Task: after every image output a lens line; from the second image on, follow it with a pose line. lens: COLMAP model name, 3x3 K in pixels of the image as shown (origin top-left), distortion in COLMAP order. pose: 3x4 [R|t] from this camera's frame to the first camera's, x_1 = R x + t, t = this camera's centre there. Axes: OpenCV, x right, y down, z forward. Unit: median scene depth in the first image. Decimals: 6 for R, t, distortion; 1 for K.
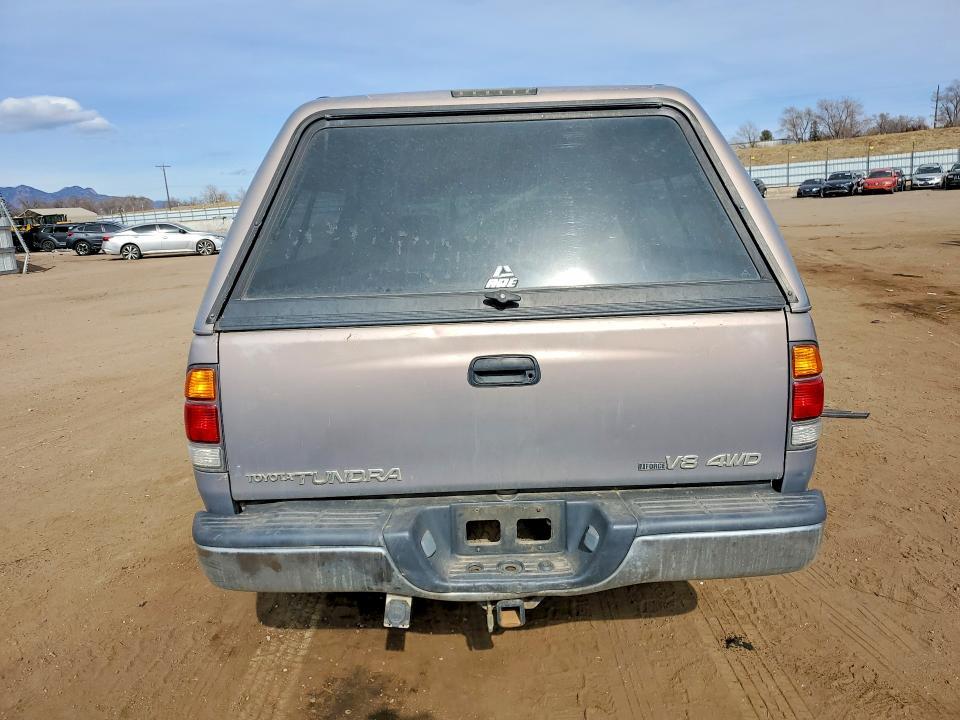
lens RADIAL K [[816.2, 0, 485.0], [0, 816.2, 360.5], [0, 0, 1]] dist [-0.006572, 0.064835]
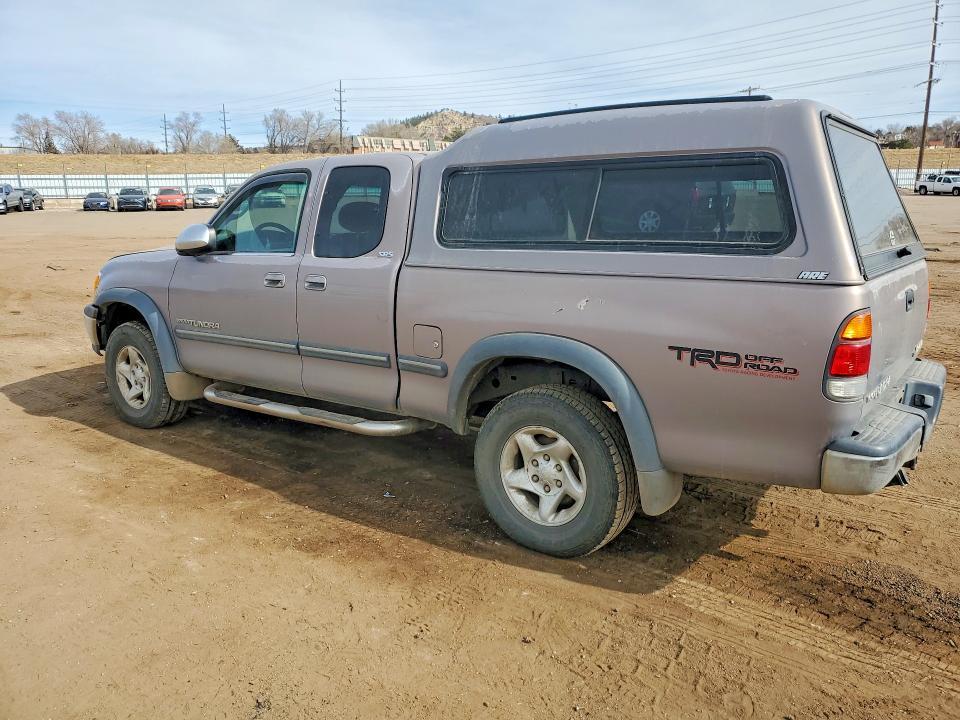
lens RADIAL K [[816.2, 0, 485.0], [0, 816.2, 360.5], [0, 0, 1]] dist [-0.006572, 0.064835]
pose [[0.549489, -0.116004, 0.827408, -0.179264], [0.137572, 0.989359, 0.047346, -0.005587], [-0.824097, 0.087812, 0.559601, 0.087021]]
